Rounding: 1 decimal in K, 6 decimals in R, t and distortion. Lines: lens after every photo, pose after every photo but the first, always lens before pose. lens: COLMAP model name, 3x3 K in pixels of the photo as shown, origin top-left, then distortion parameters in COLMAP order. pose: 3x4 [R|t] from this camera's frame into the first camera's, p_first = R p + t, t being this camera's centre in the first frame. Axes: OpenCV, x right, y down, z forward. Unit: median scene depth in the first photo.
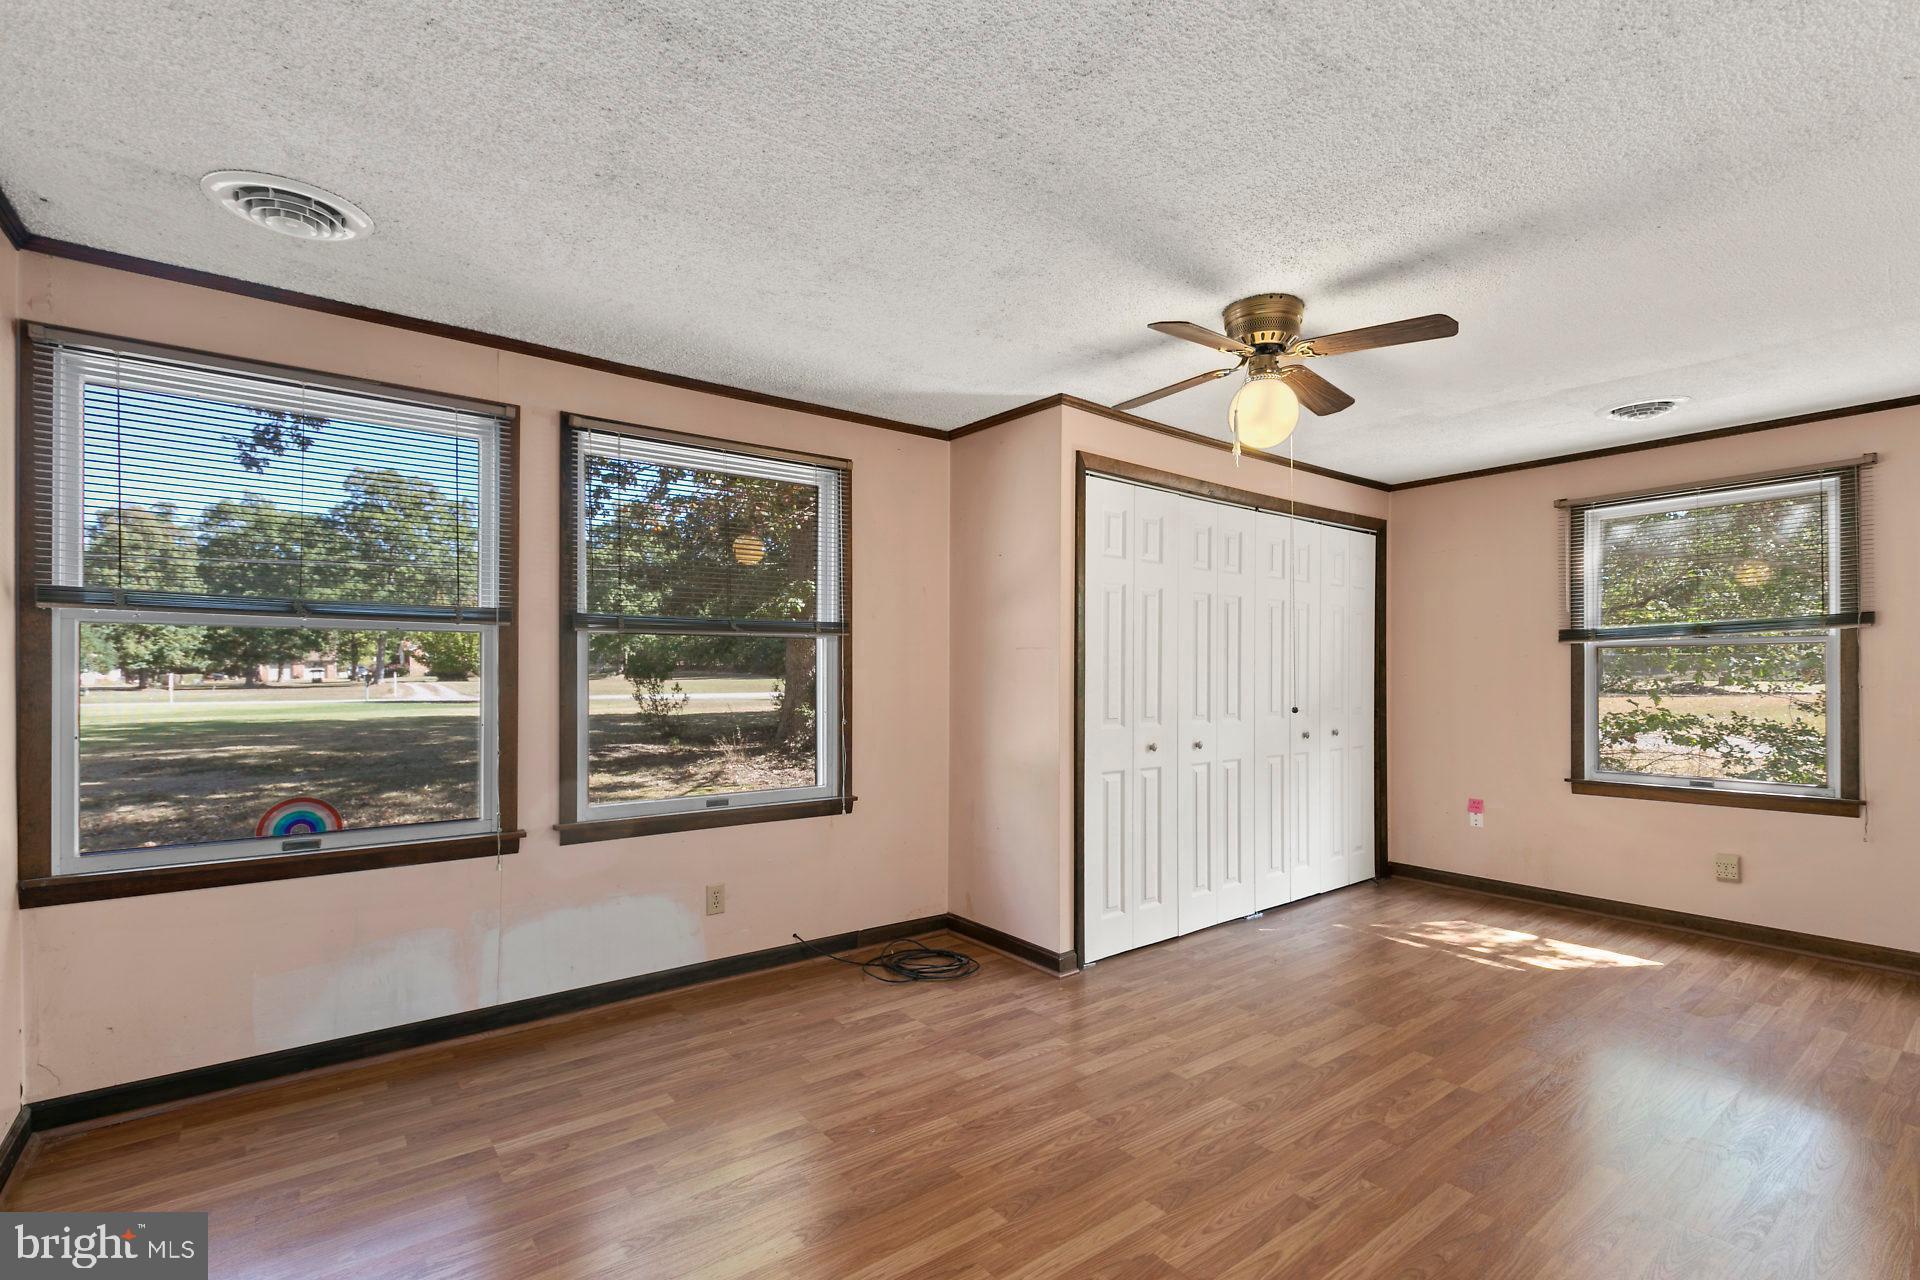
lens RADIAL K [[876.4, 0, 993.6], [0, 876.4, 665.2], [0, 0, 1]] dist [0.005114, 0.000180]
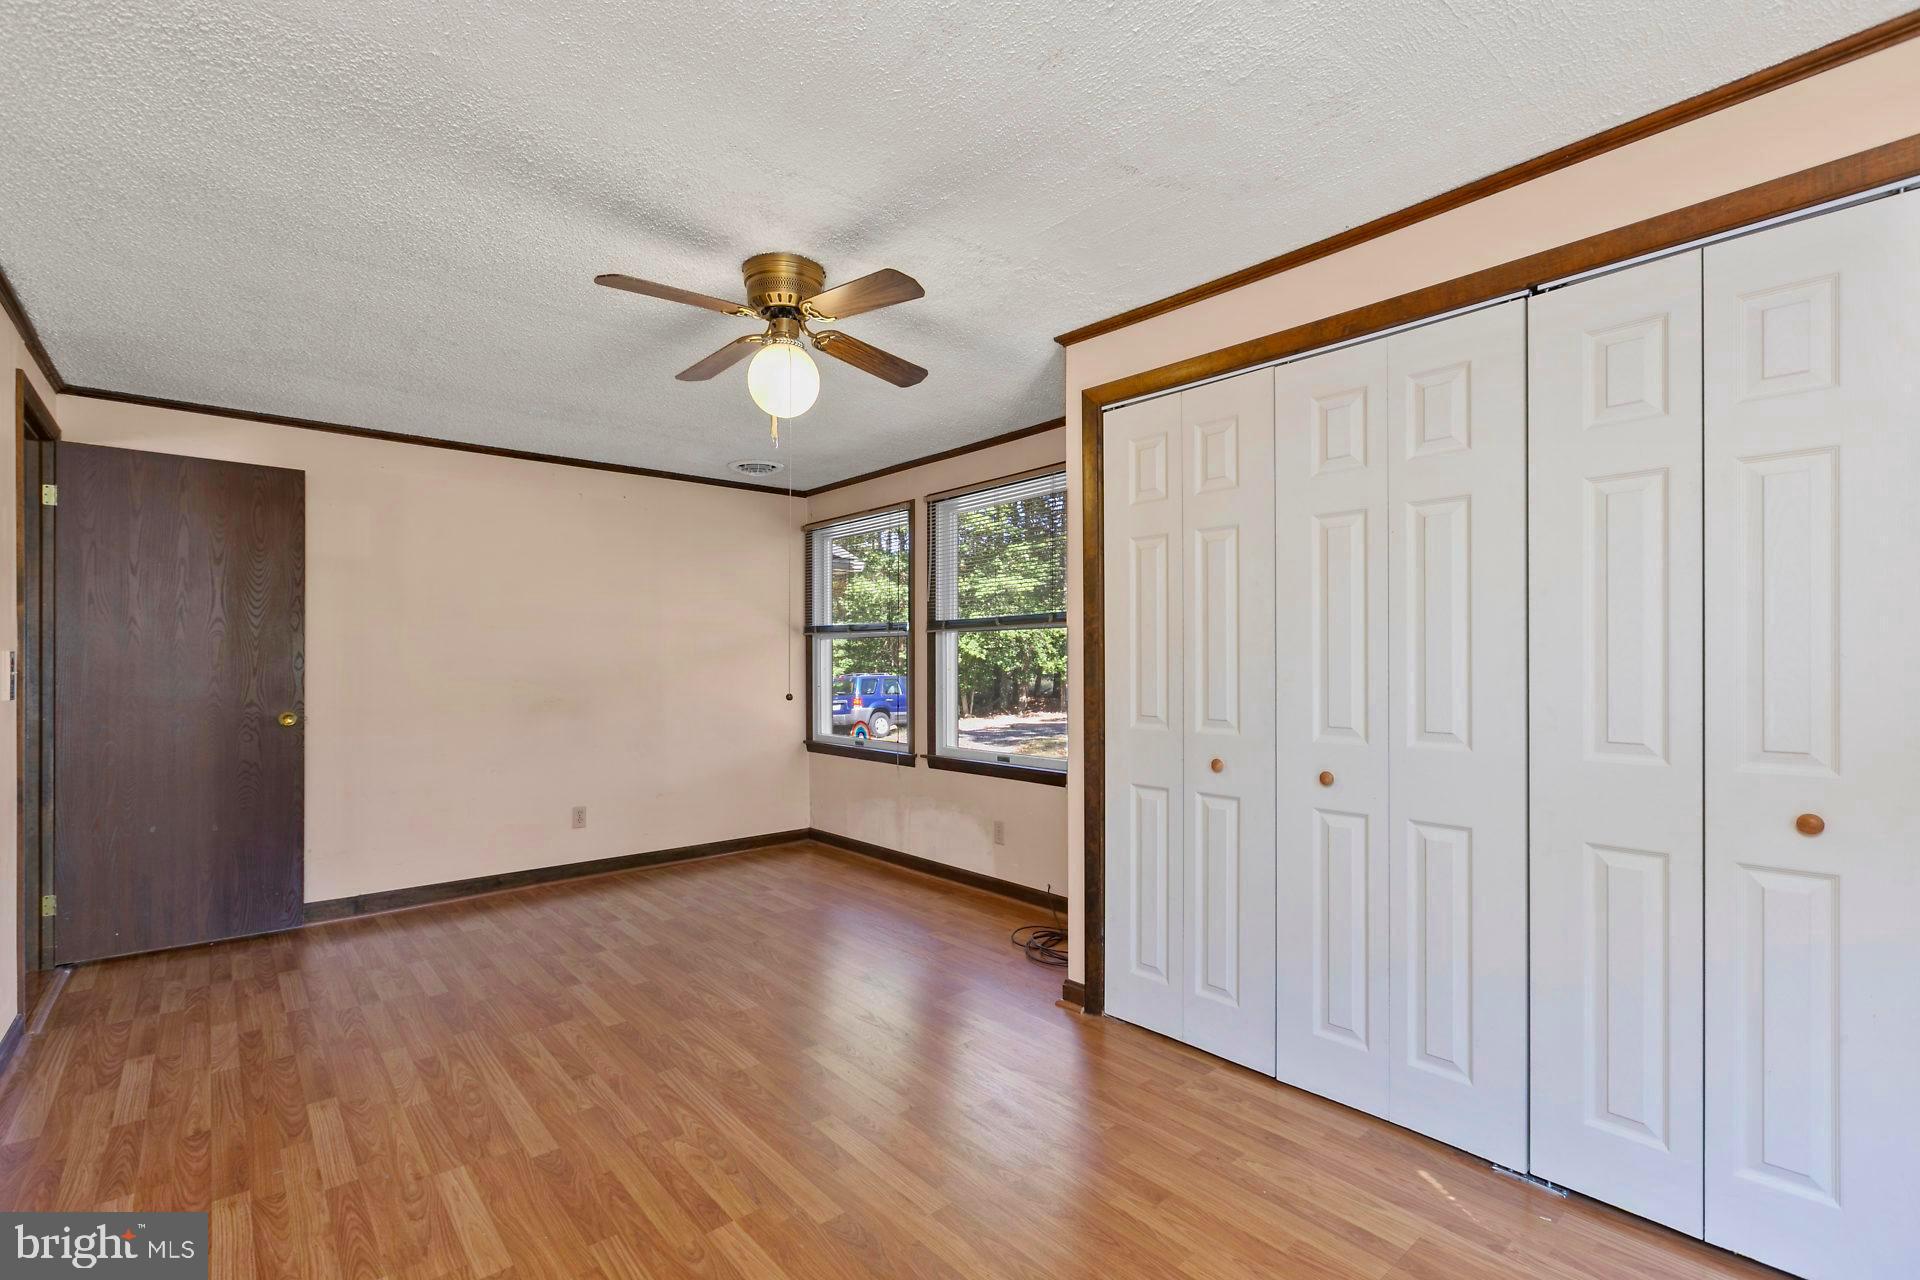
lens RADIAL K [[876.4, 0, 963.9], [0, 876.4, 655.4], [0, 0, 1]] dist [0.005114, 0.000180]
pose [[0.028240, -0.007640, -0.999572, 1.240341], [0.014839, 0.999864, -0.007223, 0.015853], [0.999491, -0.014629, 0.028350, 1.148842]]
